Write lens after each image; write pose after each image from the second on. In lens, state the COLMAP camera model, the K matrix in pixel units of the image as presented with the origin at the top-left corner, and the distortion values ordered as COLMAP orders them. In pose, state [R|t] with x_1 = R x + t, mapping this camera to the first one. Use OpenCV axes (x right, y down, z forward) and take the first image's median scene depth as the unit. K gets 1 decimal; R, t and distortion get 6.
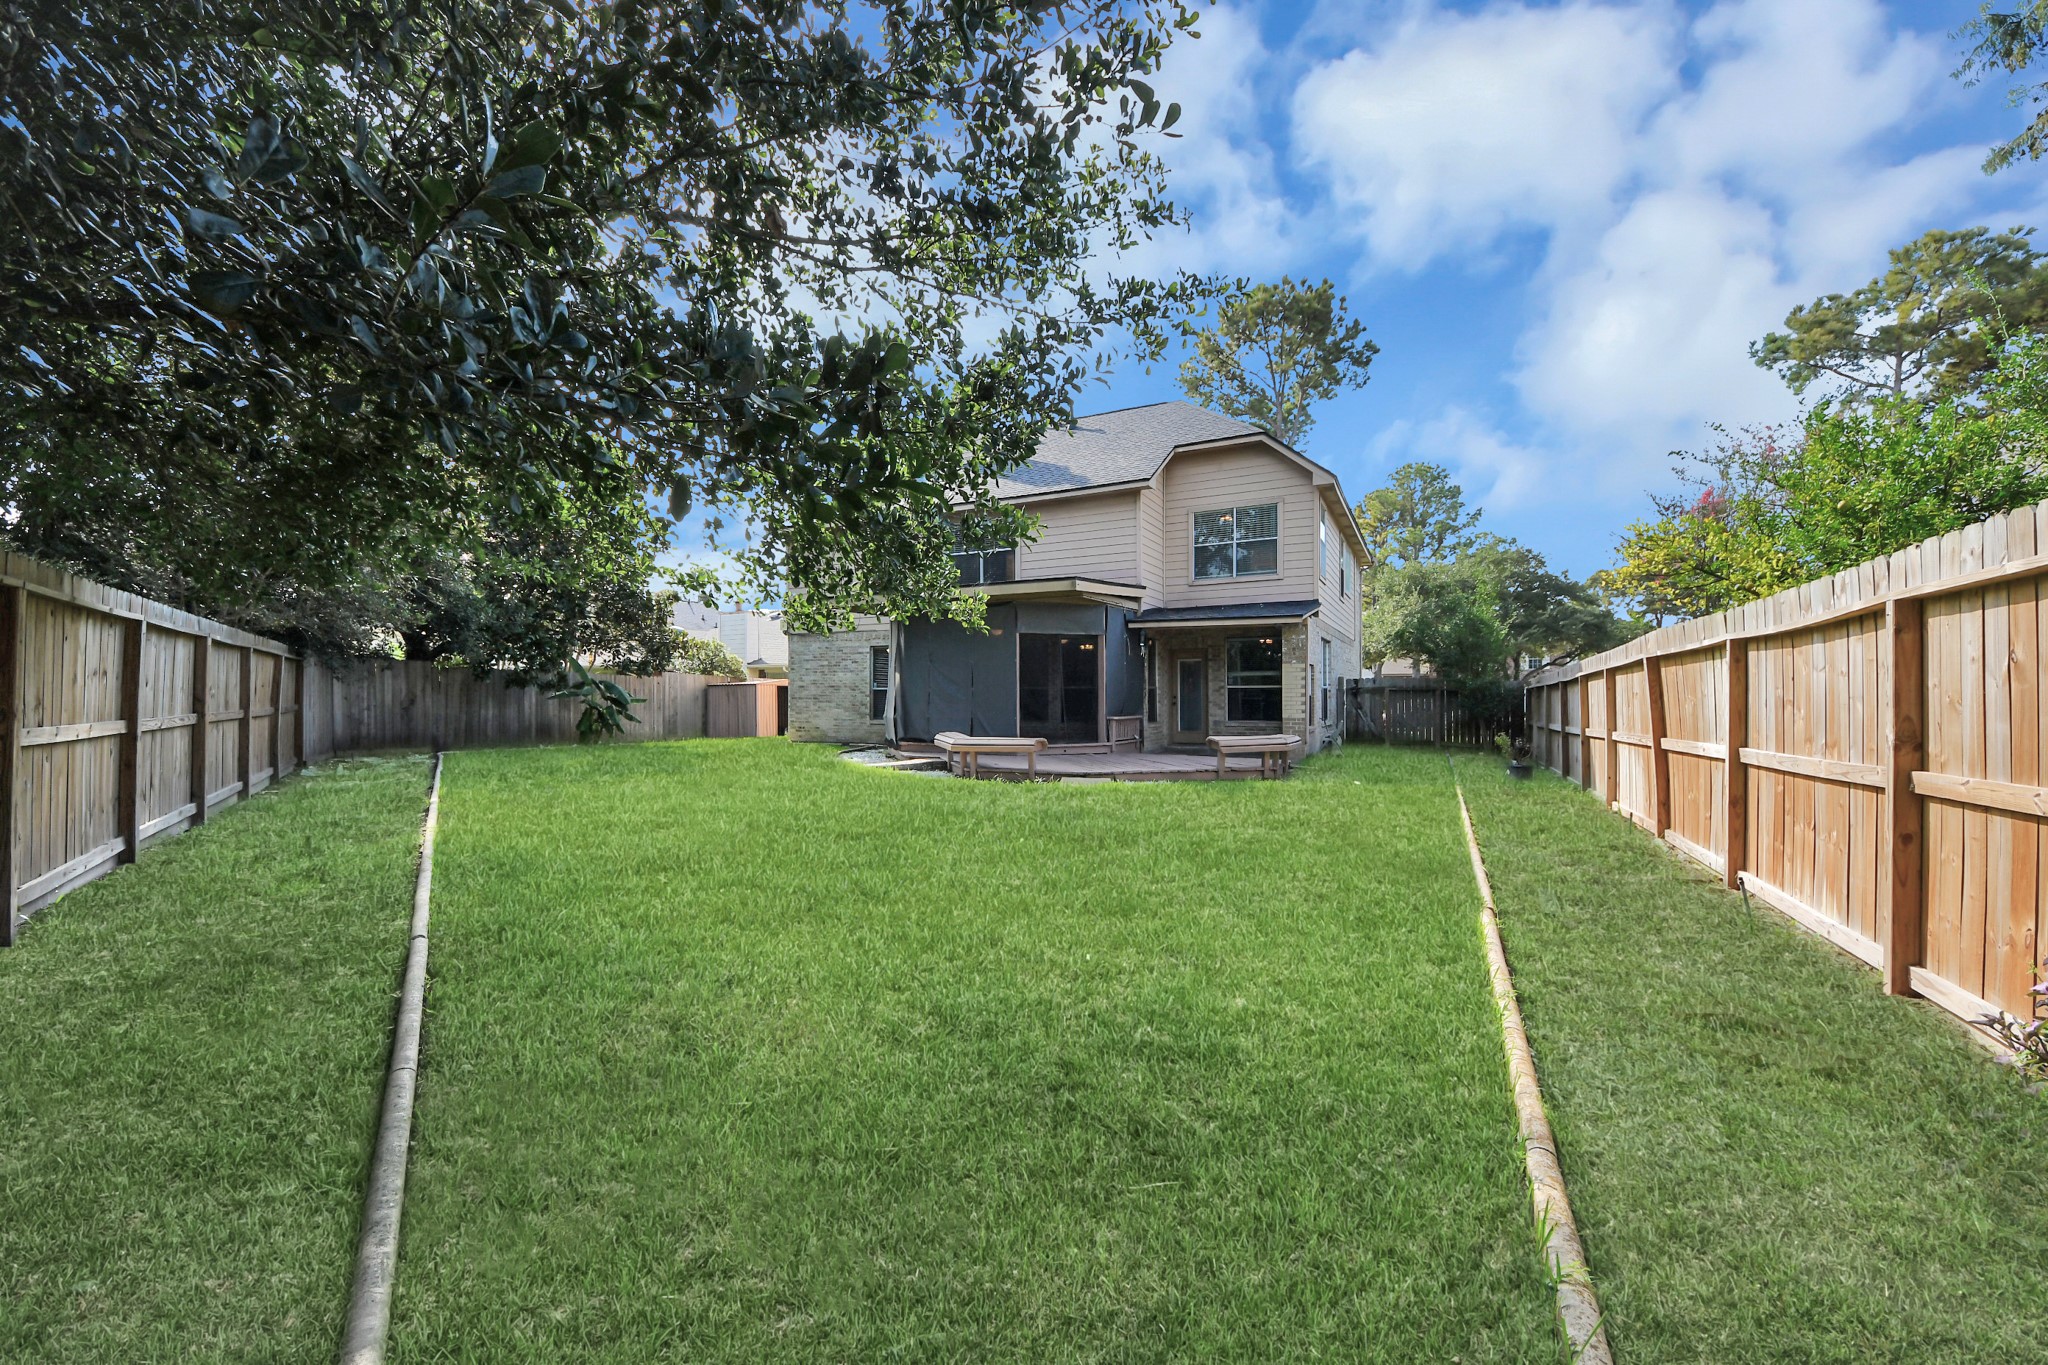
lens RADIAL K [[748.1, 0, 1029.7], [0, 748.1, 693.3], [0, 0, 1]] dist [-0.000798, 0.000022]
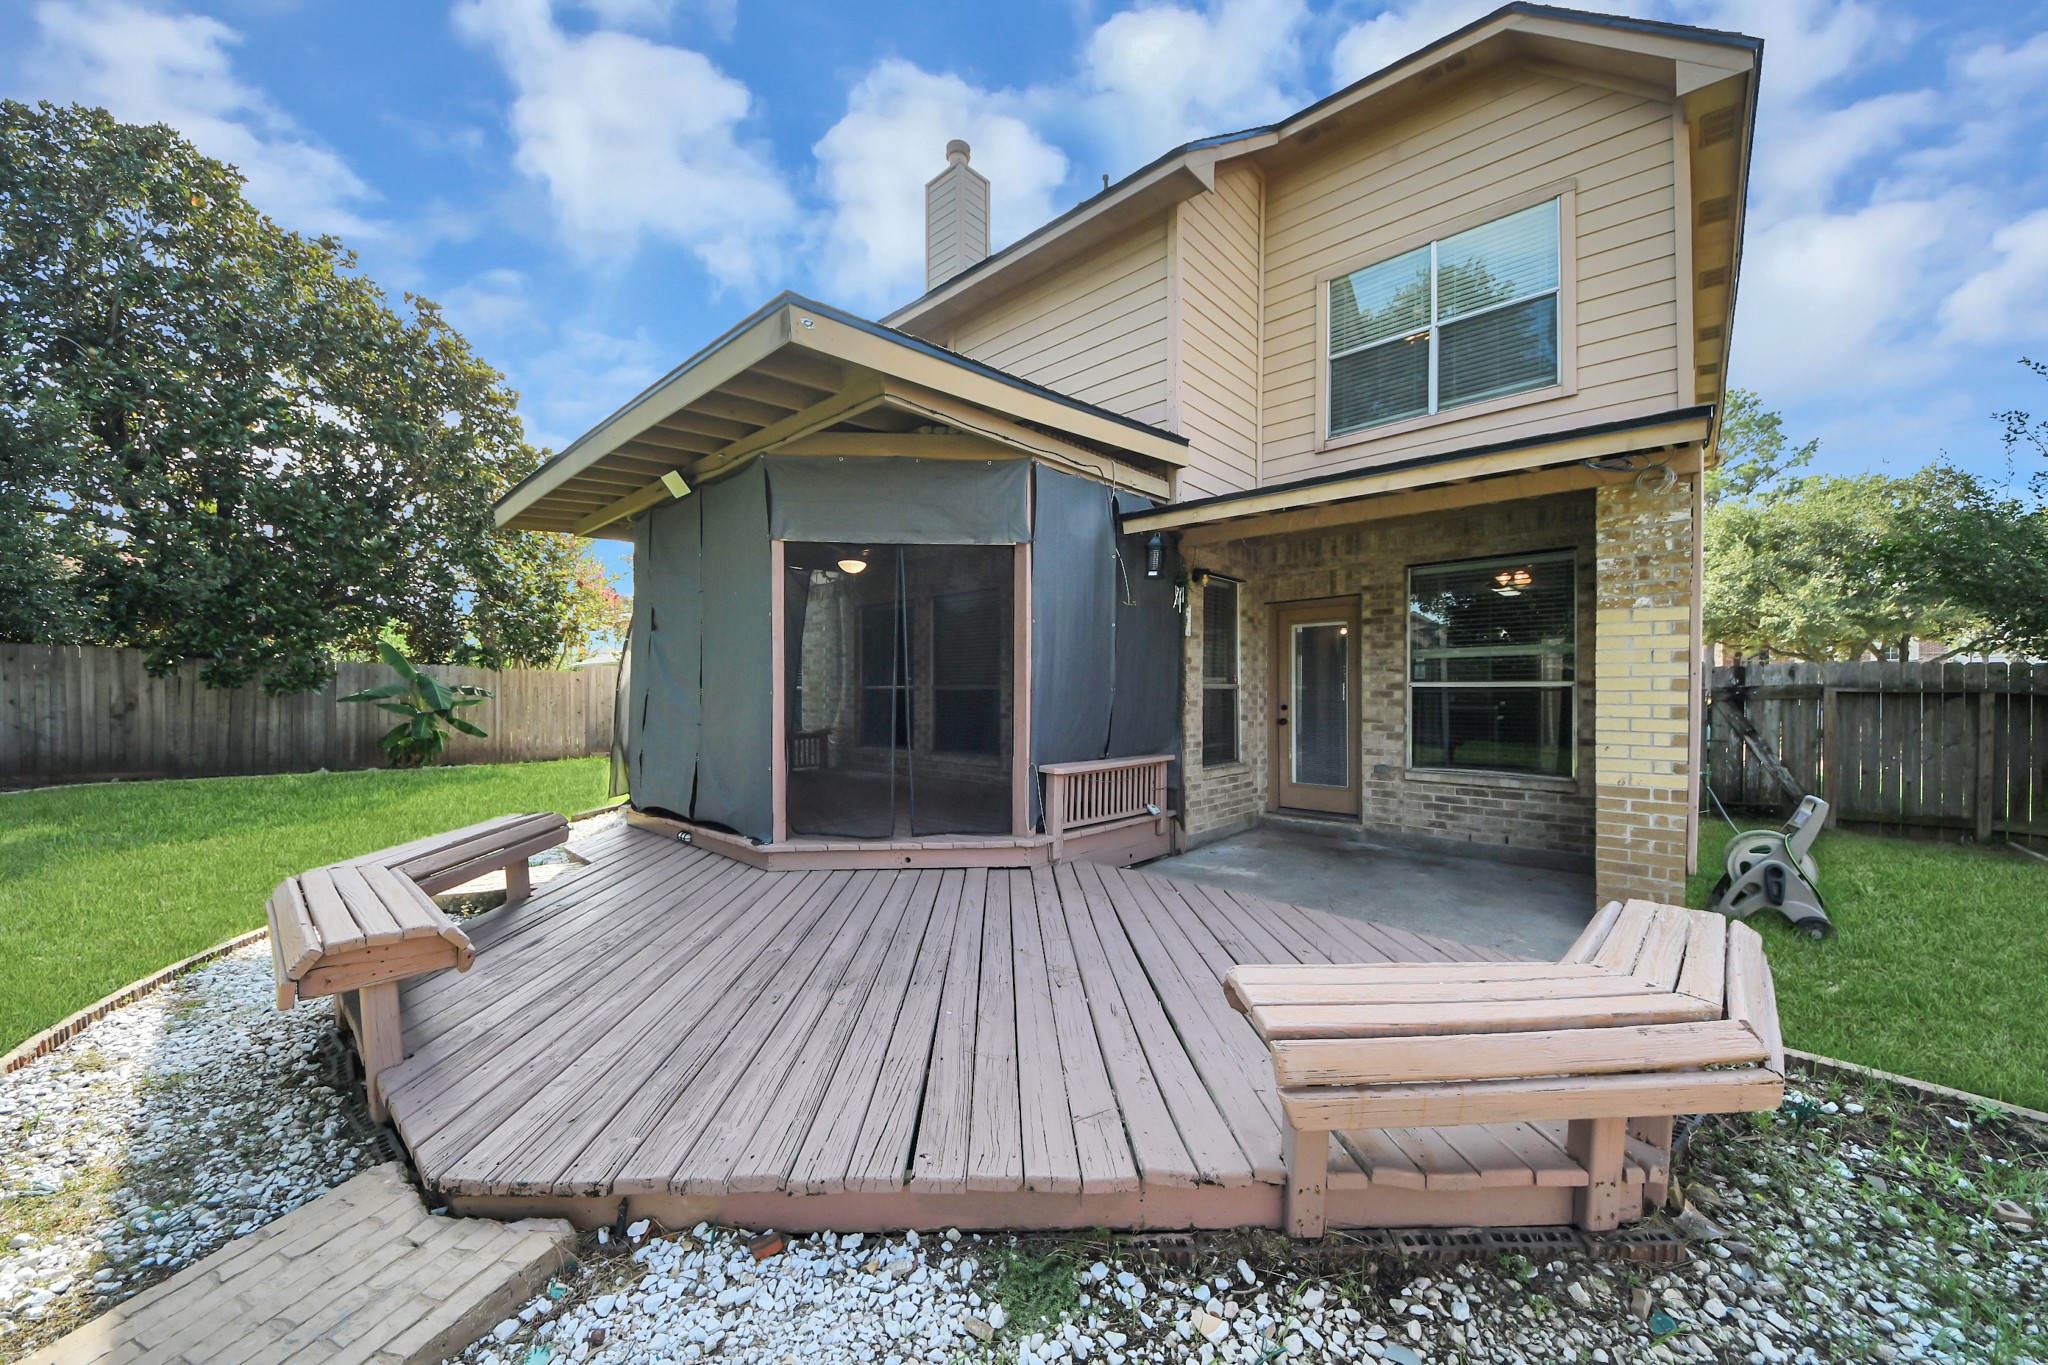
lens RADIAL K [[732.0, 0, 1018.0], [0, 732.0, 697.7], [0, 0, 1]] dist [0.014029, -0.008688]
pose [[0.967364, 0.003378, -0.253370, 0.130240], [-0.000841, 0.999948, 0.010123, -0.004098], [0.253391, -0.009580, 0.967316, 0.458076]]
